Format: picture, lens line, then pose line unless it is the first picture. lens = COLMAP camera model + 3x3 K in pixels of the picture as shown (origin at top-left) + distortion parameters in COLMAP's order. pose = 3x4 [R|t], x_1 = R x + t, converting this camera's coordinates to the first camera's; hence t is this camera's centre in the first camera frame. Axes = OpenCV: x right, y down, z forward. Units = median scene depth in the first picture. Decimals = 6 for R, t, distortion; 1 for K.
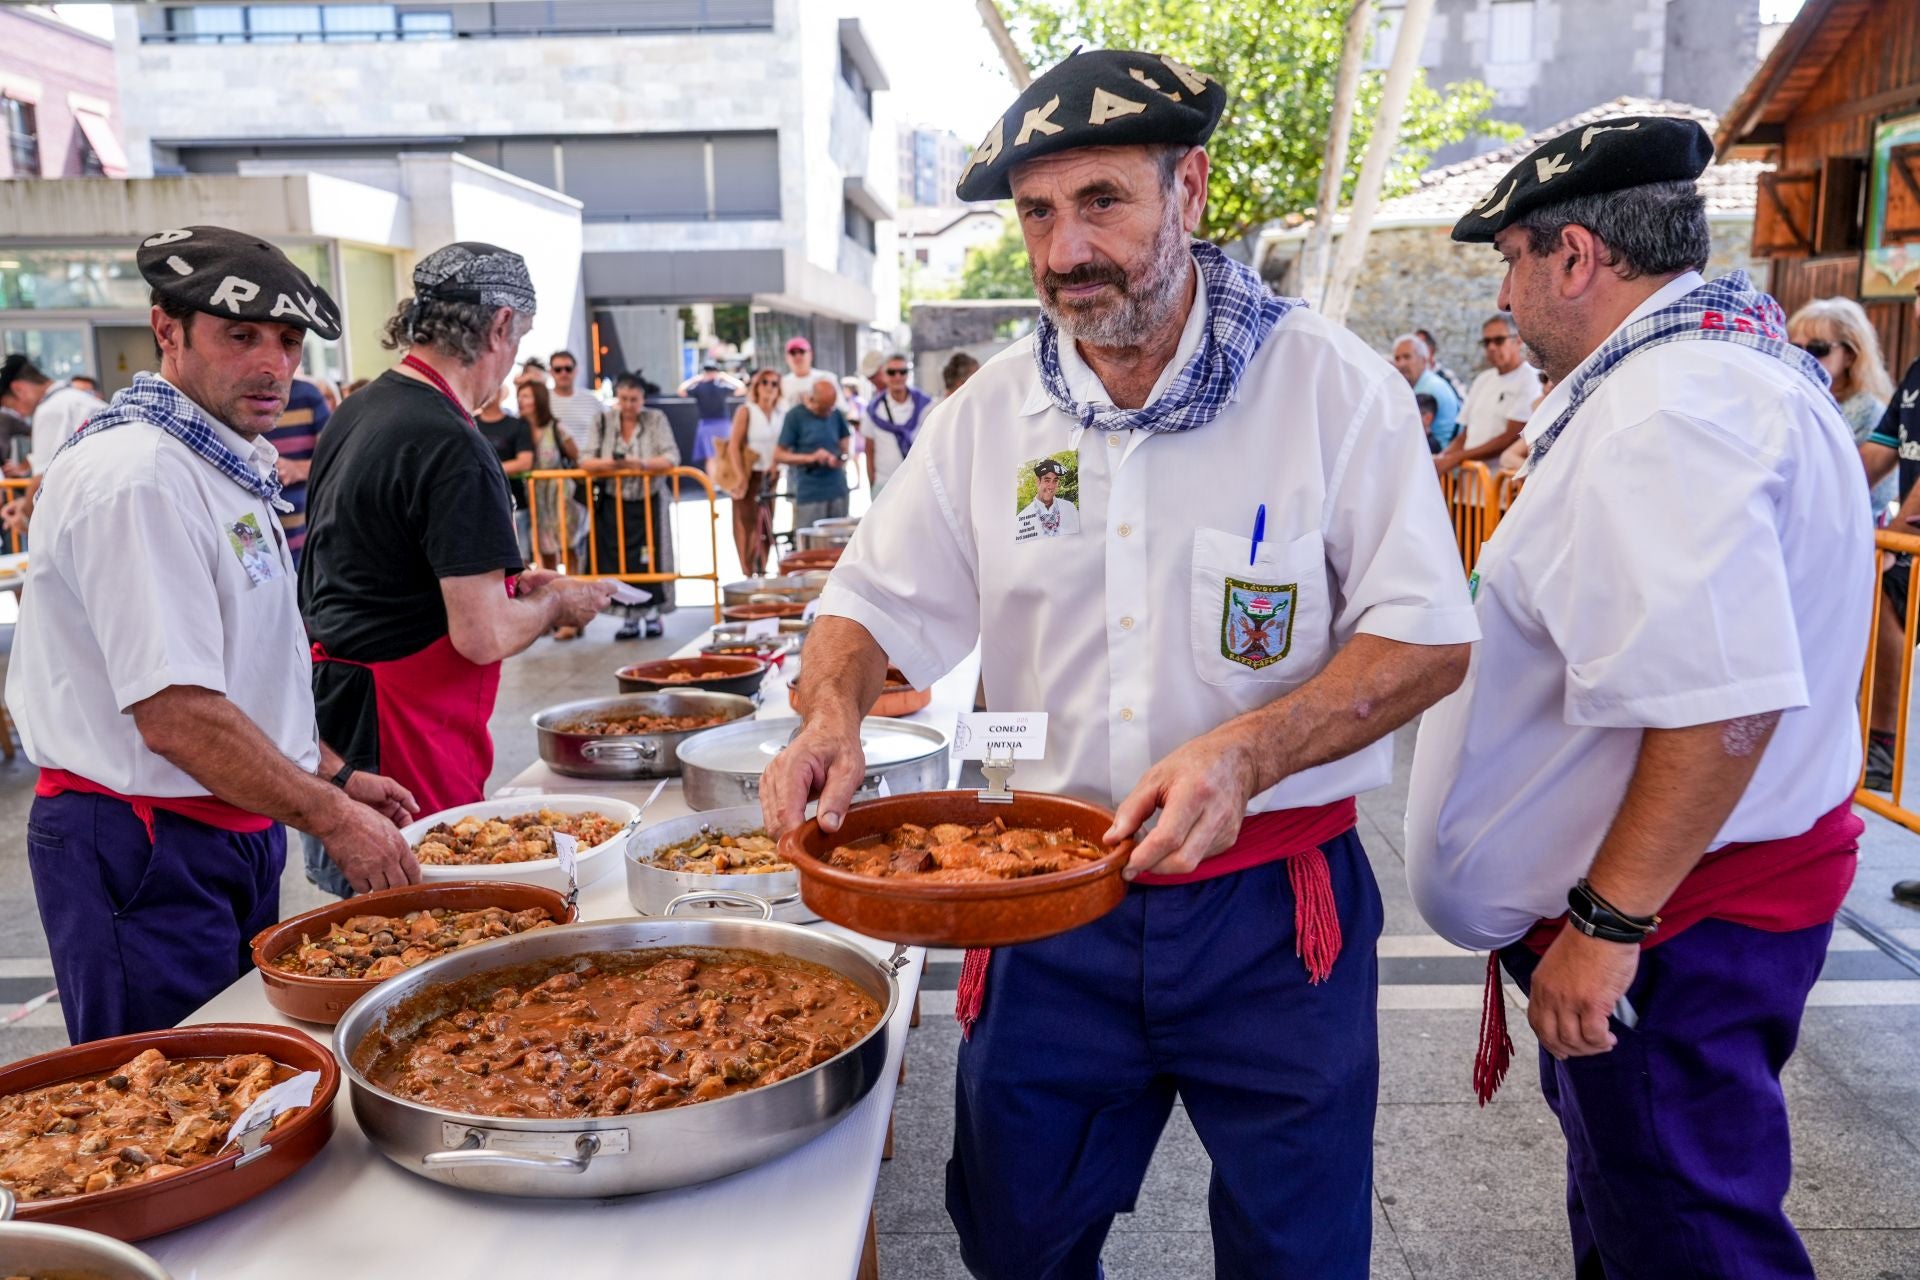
lens RADIAL K [[1860.5, 0, 960.0], [0, 1860.5, 640.0], [0, 0, 1]] dist [-0.036903, -0.084598]
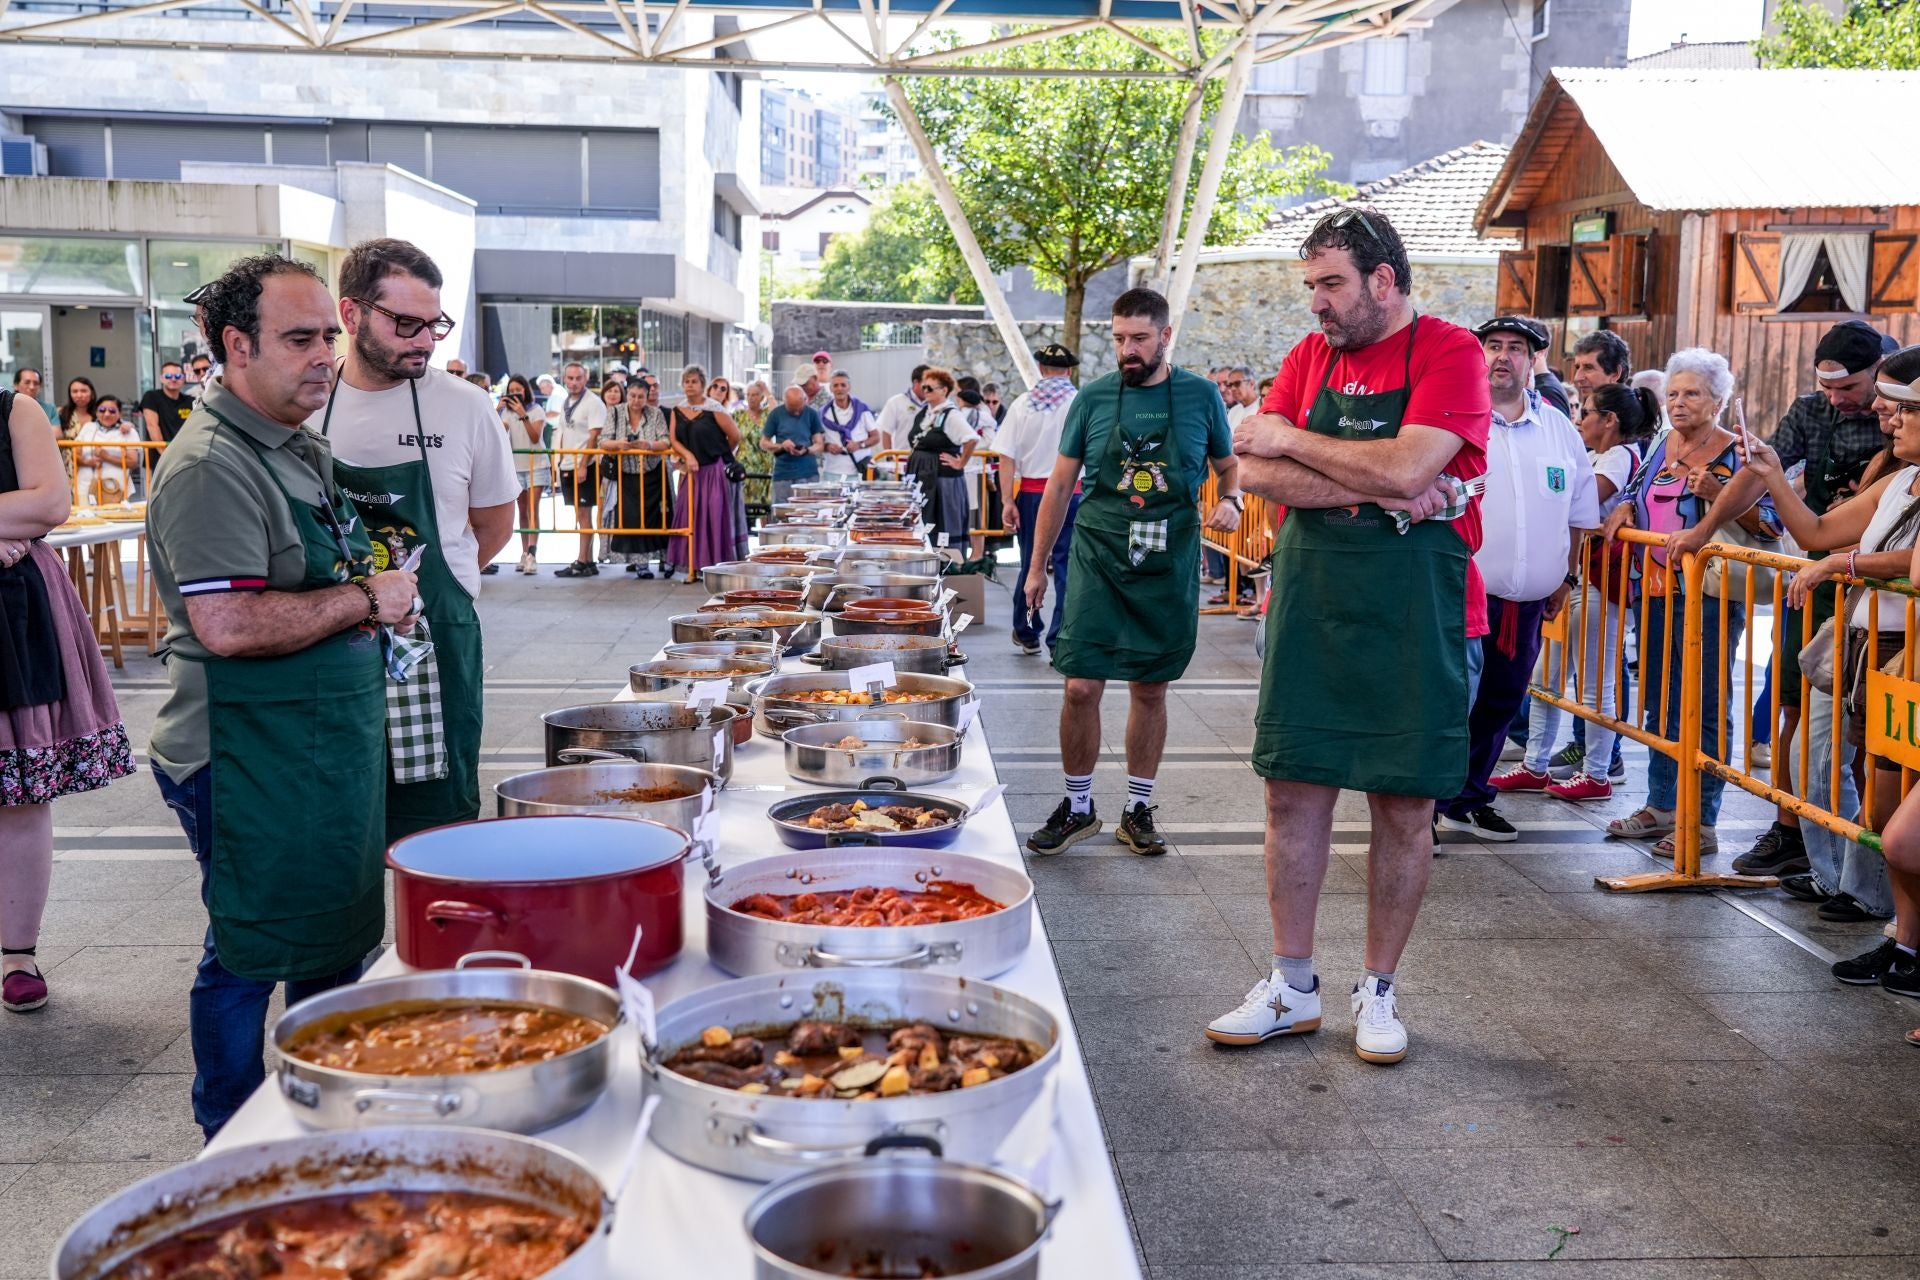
lens RADIAL K [[3858.4, 0, 960.0], [0, 3858.4, 640.0], [0, 0, 1]] dist [-0.055130, -1.163101]
pose [[0.996160, 0.031225, 0.081791, -0.121949], [-0.025667, 0.997346, -0.068139, 0.169279], [-0.083702, 0.065778, 0.994317, -1.320121]]
